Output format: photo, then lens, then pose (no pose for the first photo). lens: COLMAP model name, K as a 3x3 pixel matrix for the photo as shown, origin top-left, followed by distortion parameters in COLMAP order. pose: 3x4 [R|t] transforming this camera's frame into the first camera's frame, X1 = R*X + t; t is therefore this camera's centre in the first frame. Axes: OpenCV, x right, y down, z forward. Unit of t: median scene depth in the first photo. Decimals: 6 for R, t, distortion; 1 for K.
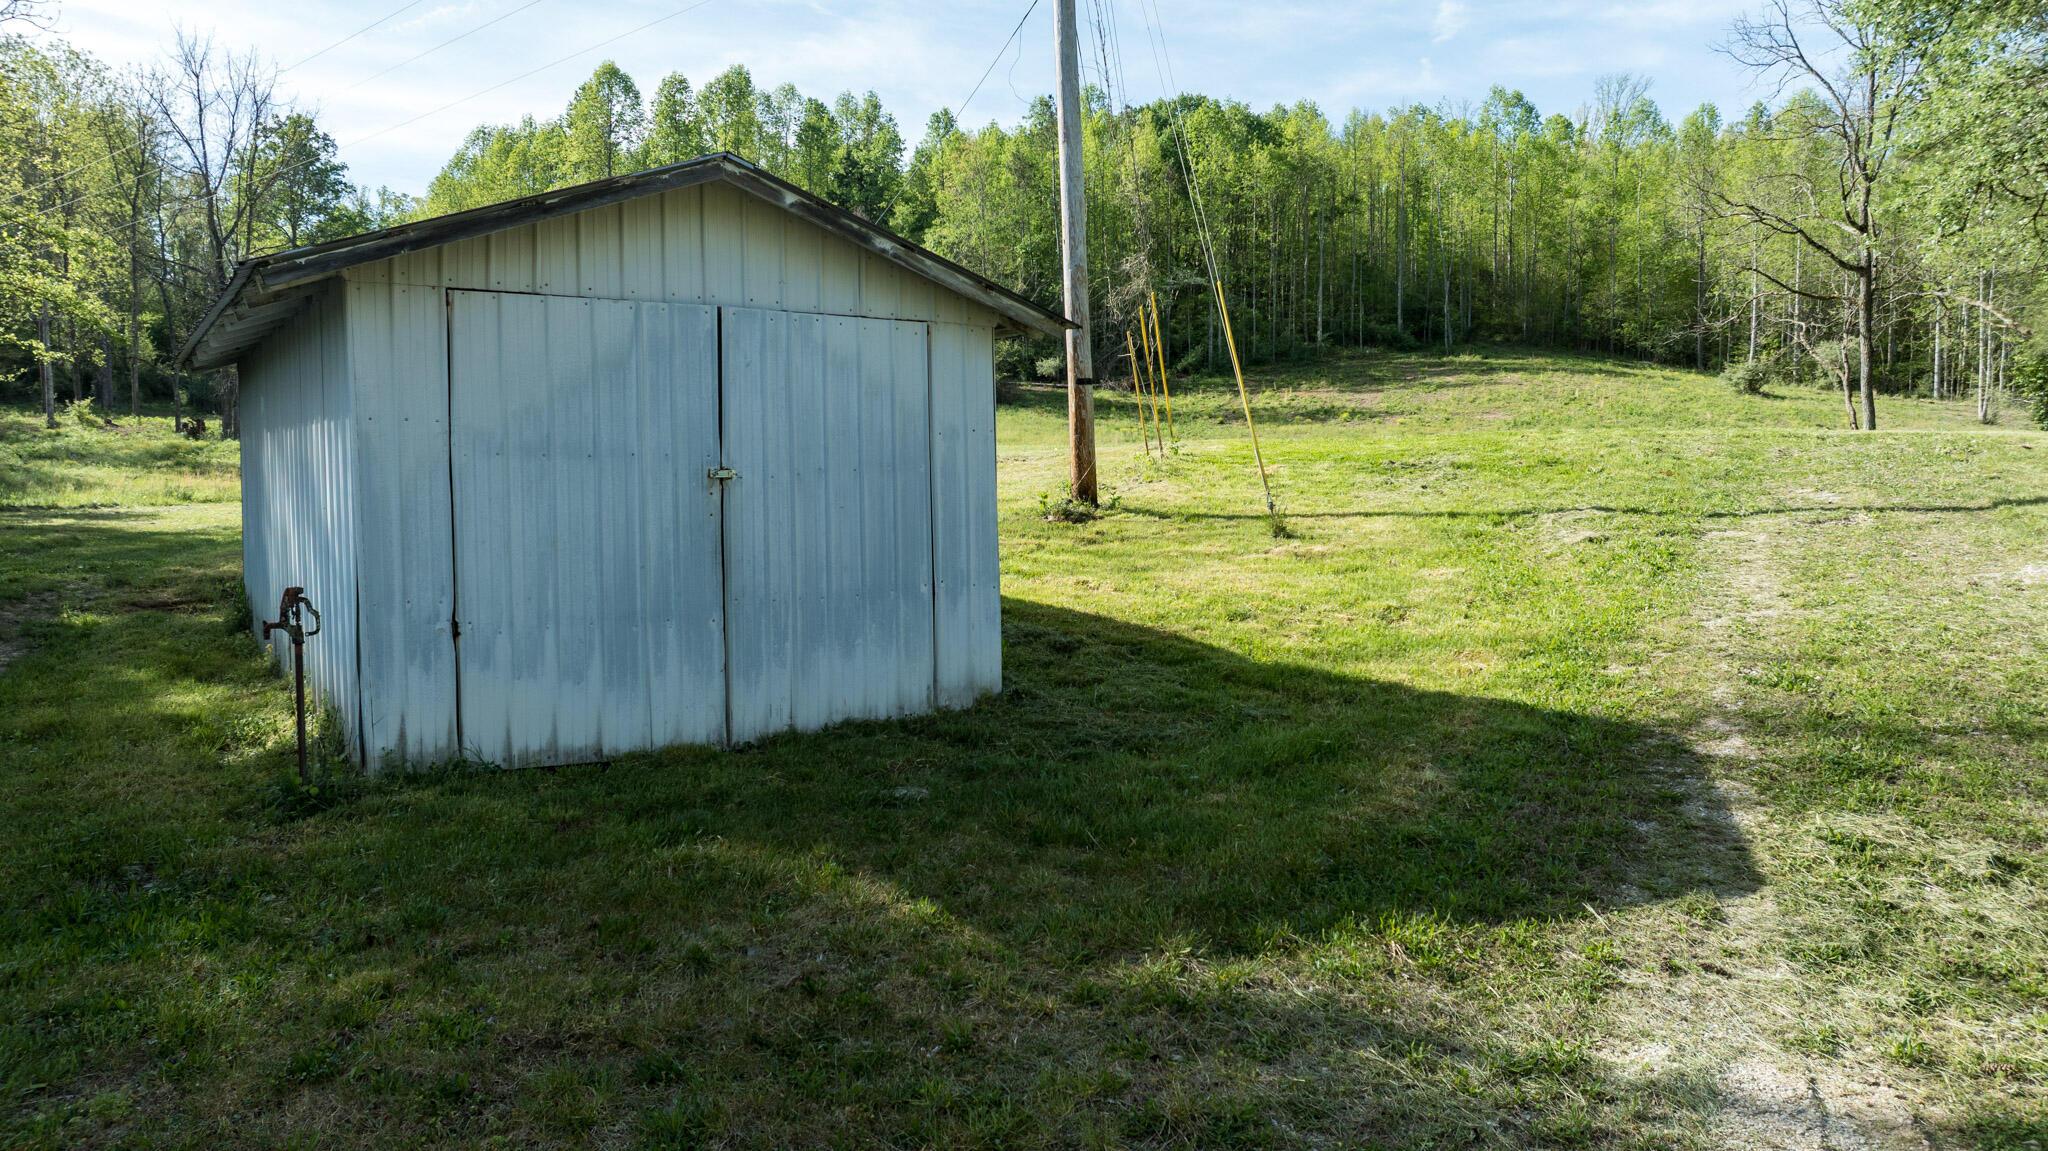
lens RADIAL K [[1435.9, 0, 1025.4], [0, 1435.9, 576.9], [0, 0, 1]] dist [-0.027205, 0.011739]
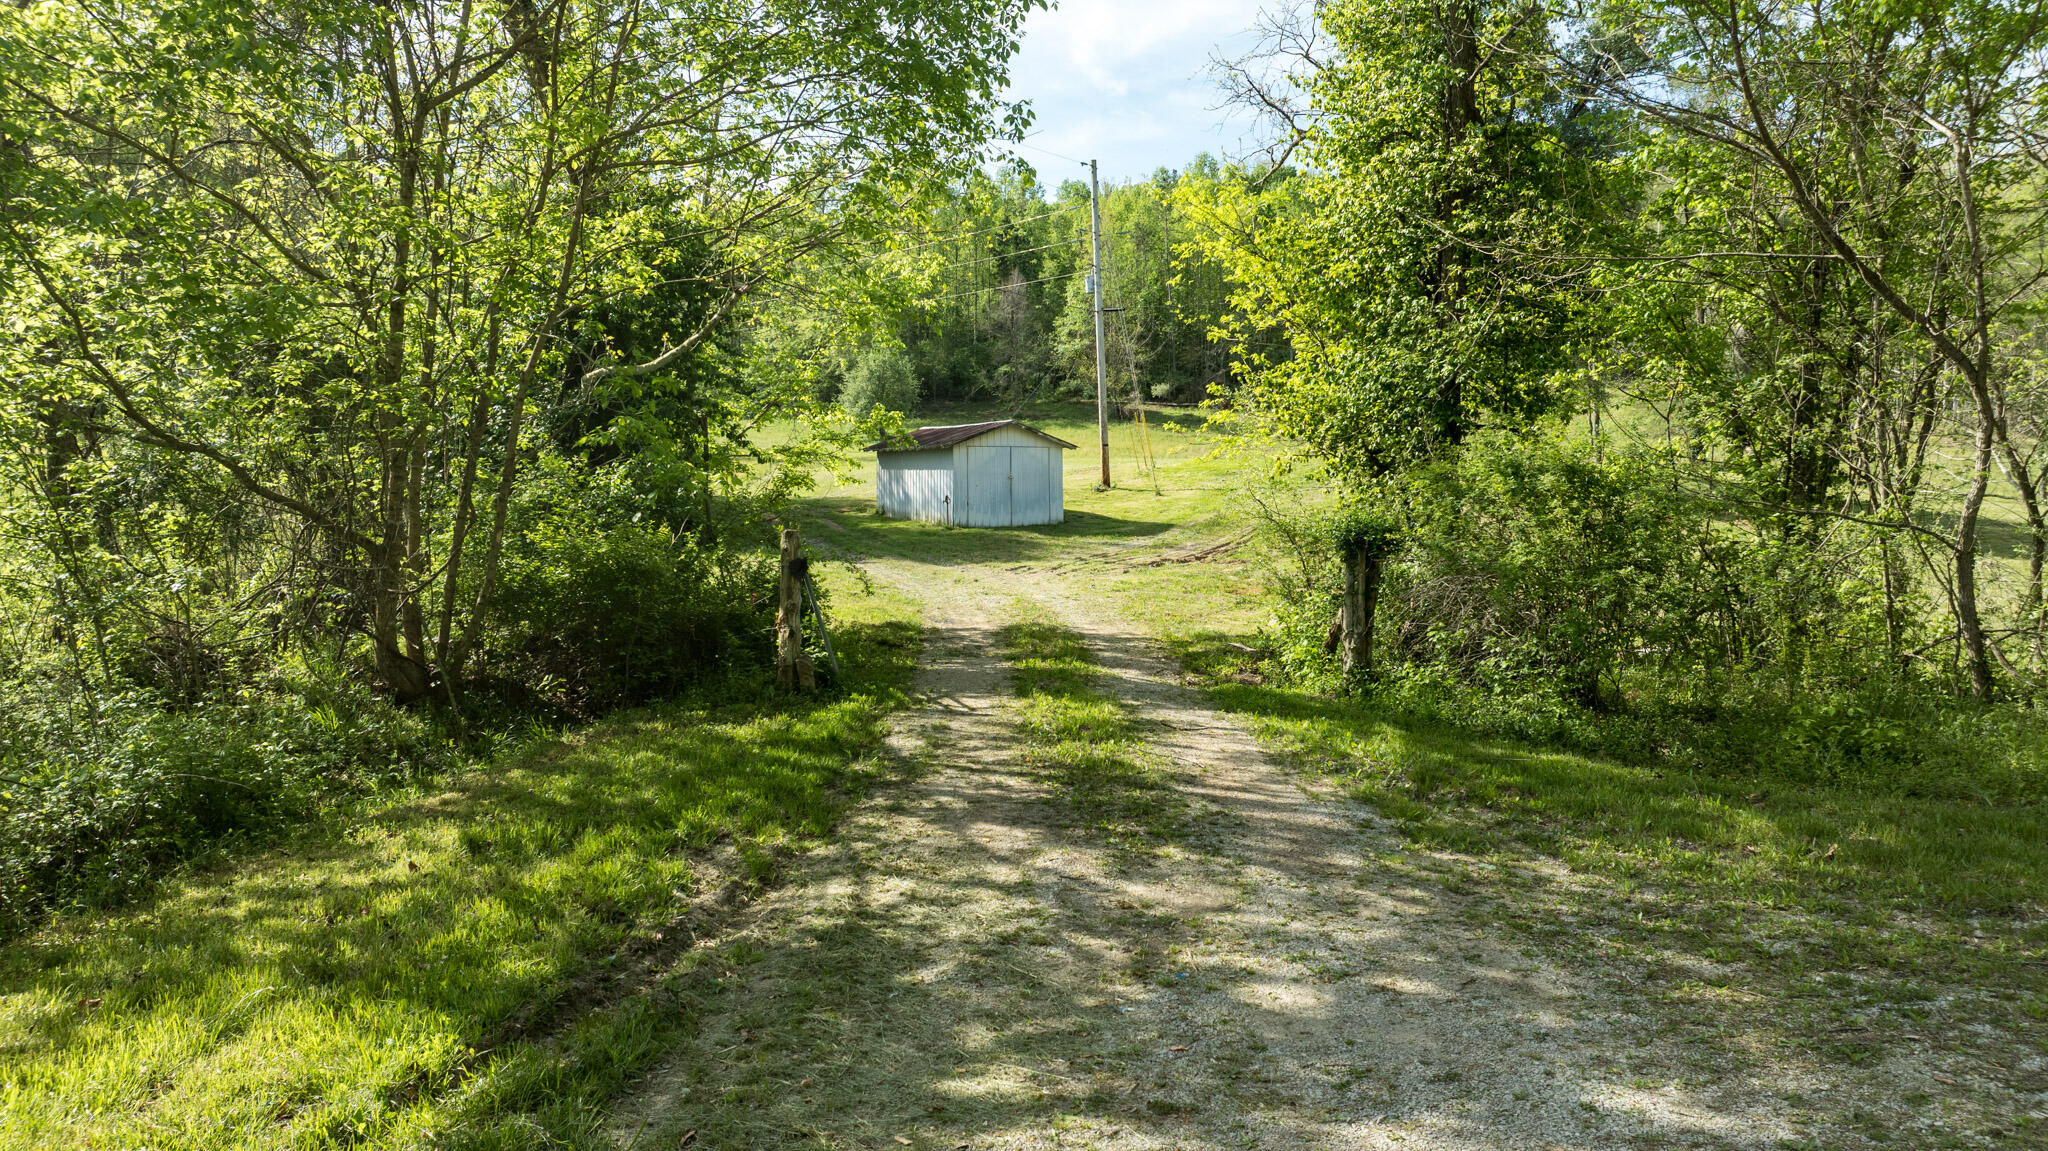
lens RADIAL K [[1446.3, 0, 1024.0], [0, 1446.3, 575.5], [0, 0, 1]] dist [-0.030857, 0.001015]
pose [[0.994882, 0.005633, -0.100887, 0.025331], [-0.005503, 0.999984, 0.001565, 0.020056], [0.100894, -0.001002, 0.994897, -0.309380]]
